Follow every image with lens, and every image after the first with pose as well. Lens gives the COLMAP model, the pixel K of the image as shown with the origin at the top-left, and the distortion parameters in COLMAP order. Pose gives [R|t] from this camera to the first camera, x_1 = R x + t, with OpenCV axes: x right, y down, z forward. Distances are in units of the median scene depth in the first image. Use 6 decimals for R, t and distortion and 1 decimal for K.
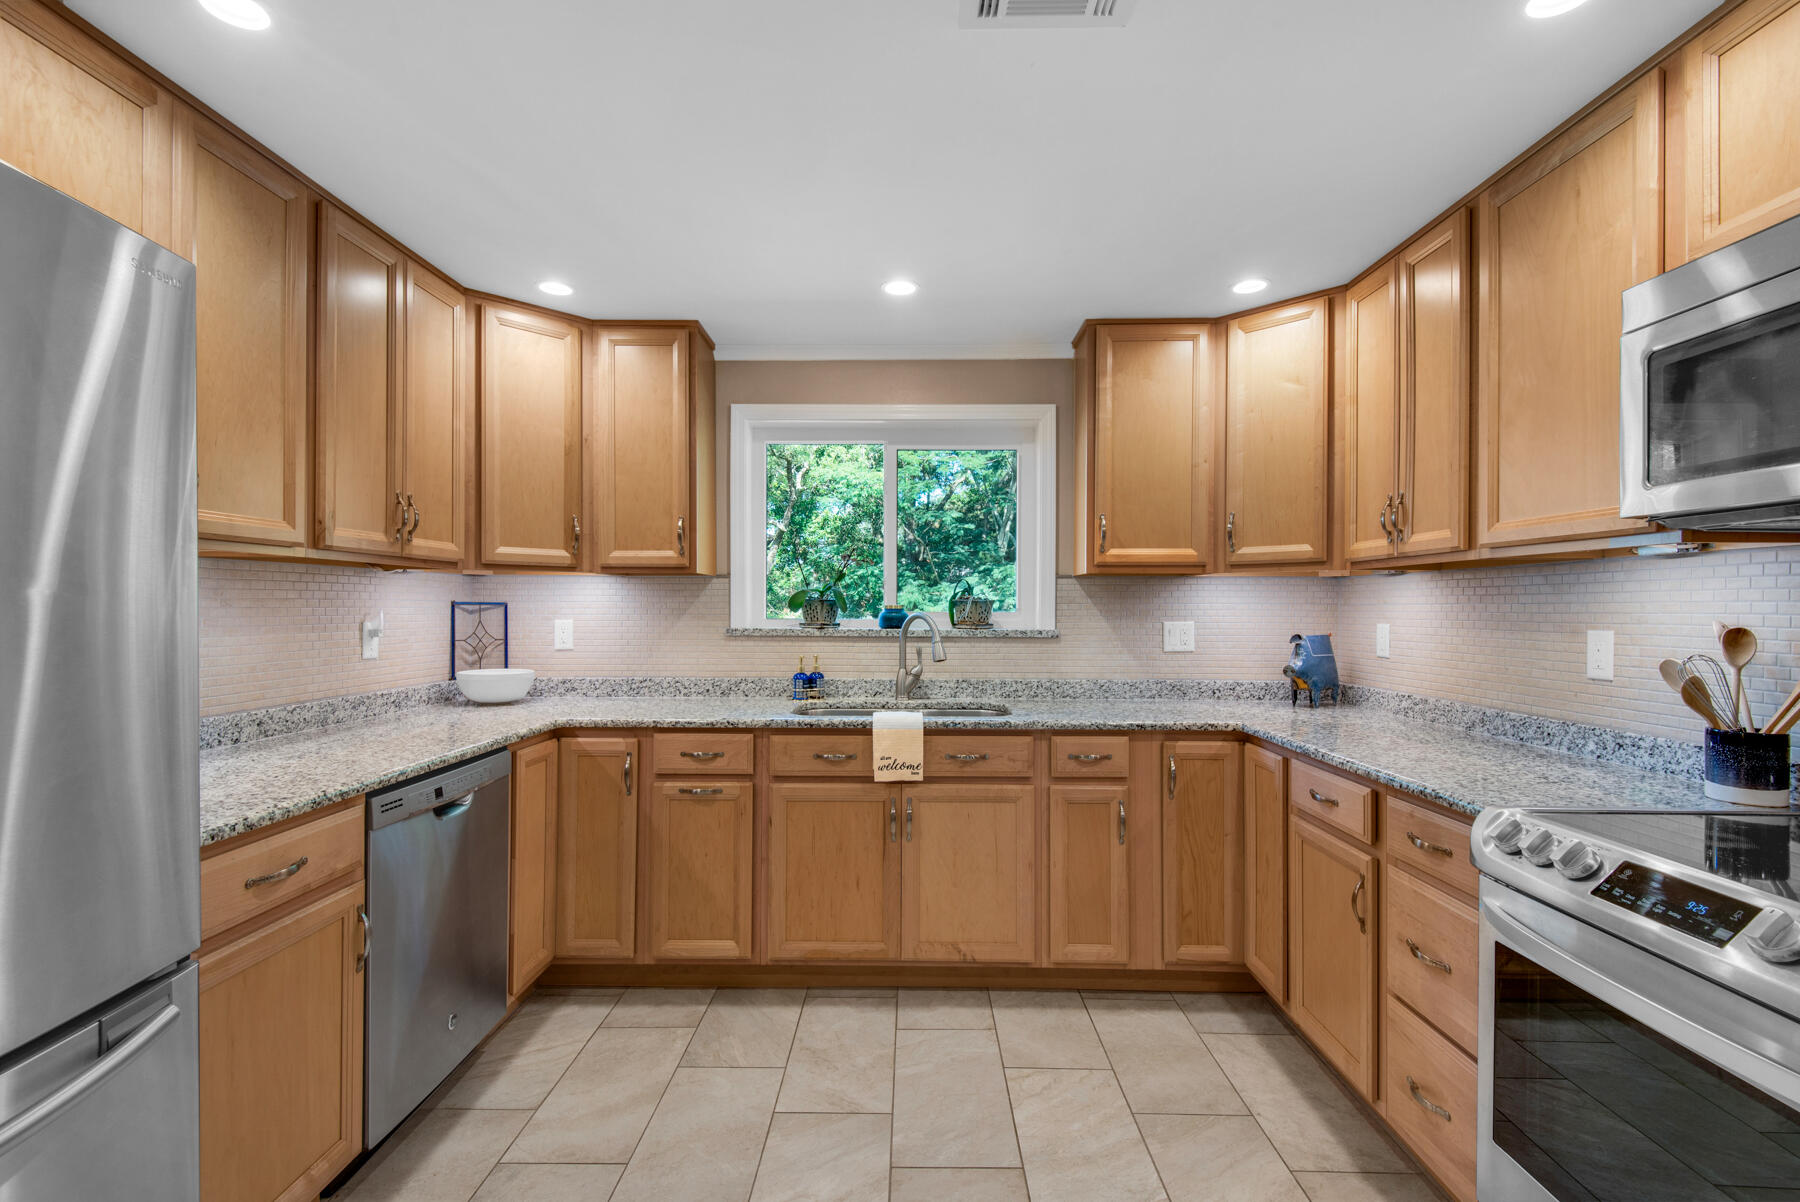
lens RADIAL K [[806.3, 0, 896.1], [0, 806.3, 608.1], [0, 0, 1]] dist [0.042076, -0.032852]
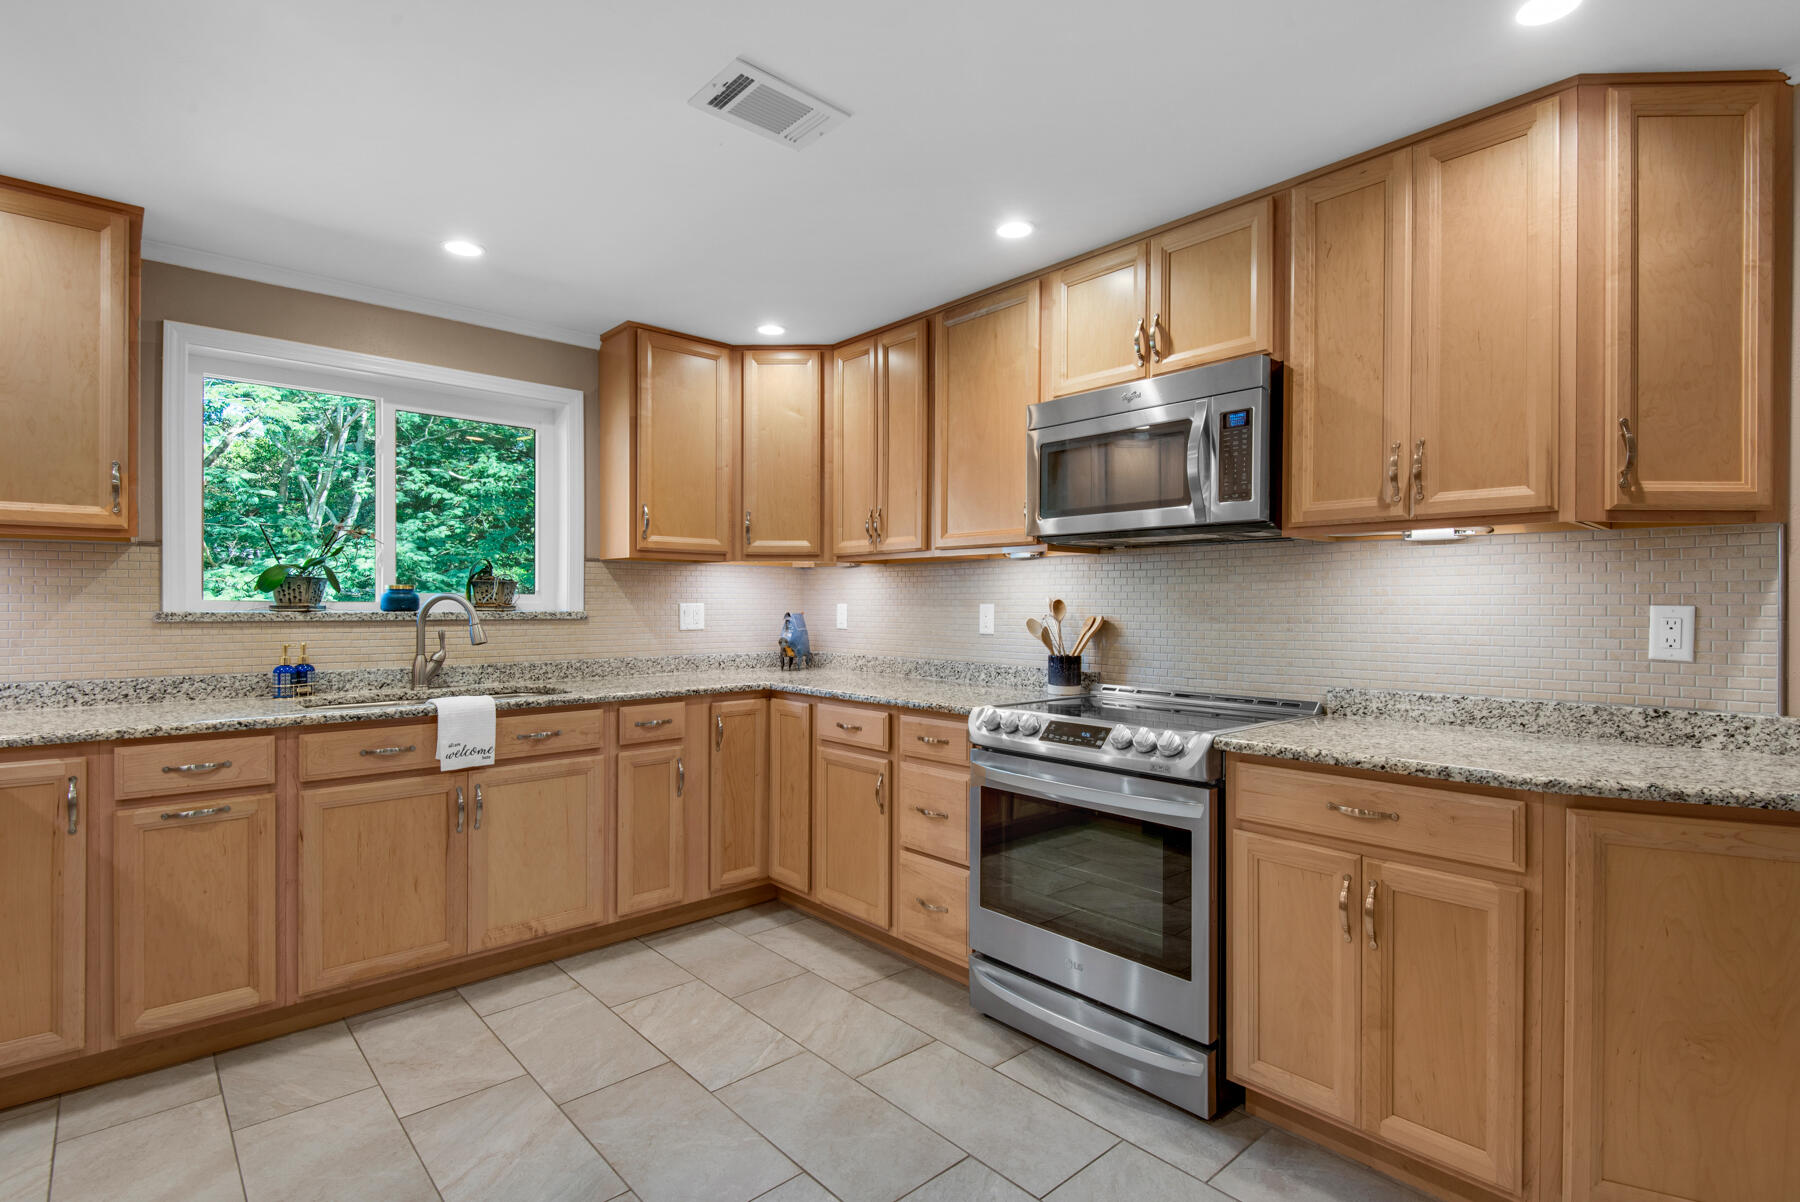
lens RADIAL K [[848.3, 0, 902.6], [0, 848.3, 608.3], [0, 0, 1]] dist [0.021677, -0.018834]
pose [[0.732527, -0.004800, 0.680721, -0.301308], [-0.001056, 0.999966, 0.008187, 0.017134], [-0.680737, -0.006716, 0.732497, -0.083949]]
